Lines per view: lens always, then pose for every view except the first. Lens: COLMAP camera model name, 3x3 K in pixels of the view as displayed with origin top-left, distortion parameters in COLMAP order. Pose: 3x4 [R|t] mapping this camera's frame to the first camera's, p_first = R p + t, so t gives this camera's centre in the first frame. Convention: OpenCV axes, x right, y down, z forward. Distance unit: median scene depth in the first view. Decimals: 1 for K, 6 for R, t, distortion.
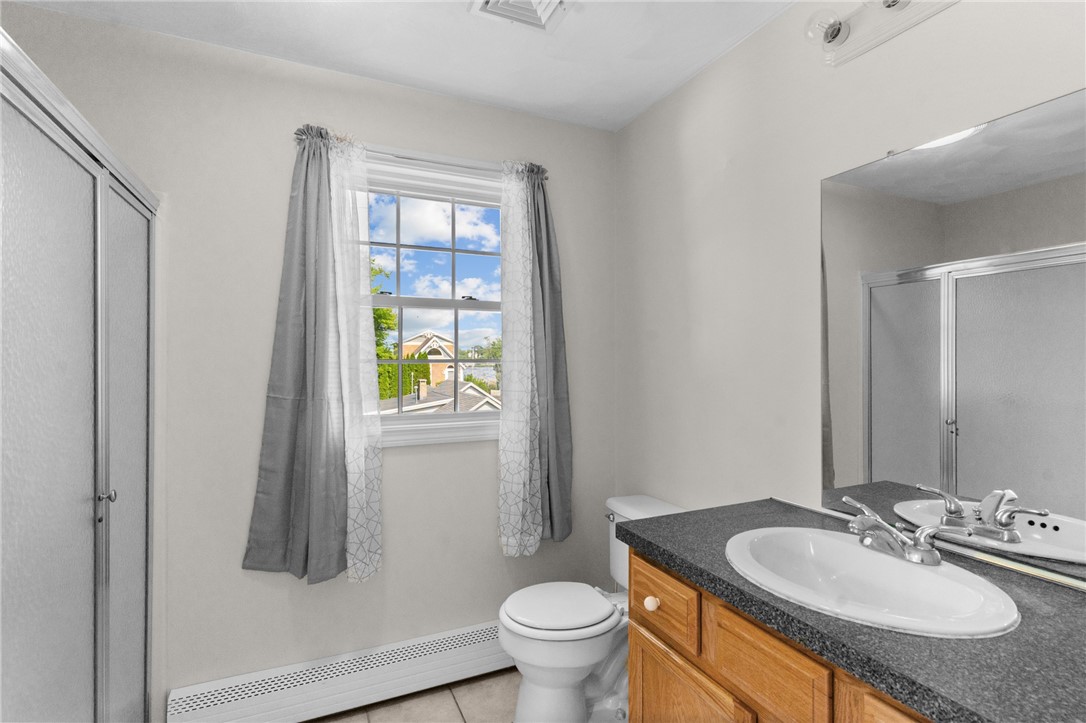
lens RADIAL K [[522.6, 0, 542.8], [0, 522.6, 356.8], [0, 0, 1]] dist [0.004369, -0.000516]
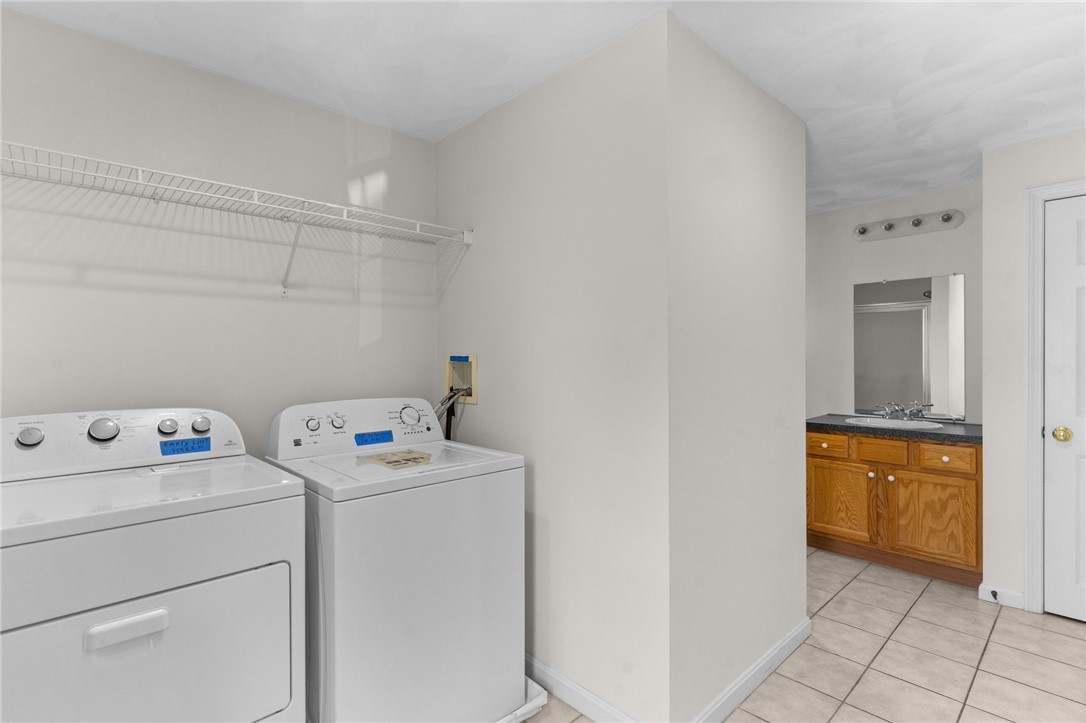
lens RADIAL K [[522.6, 0, 543.8], [0, 522.6, 359.5], [0, 0, 1]] dist [0.004369, -0.000516]
pose [[0.944714, -0.003861, 0.327872, -2.140246], [0.003738, 0.999993, 0.001005, 0.020353], [-0.327873, 0.000276, 0.944722, -1.127008]]
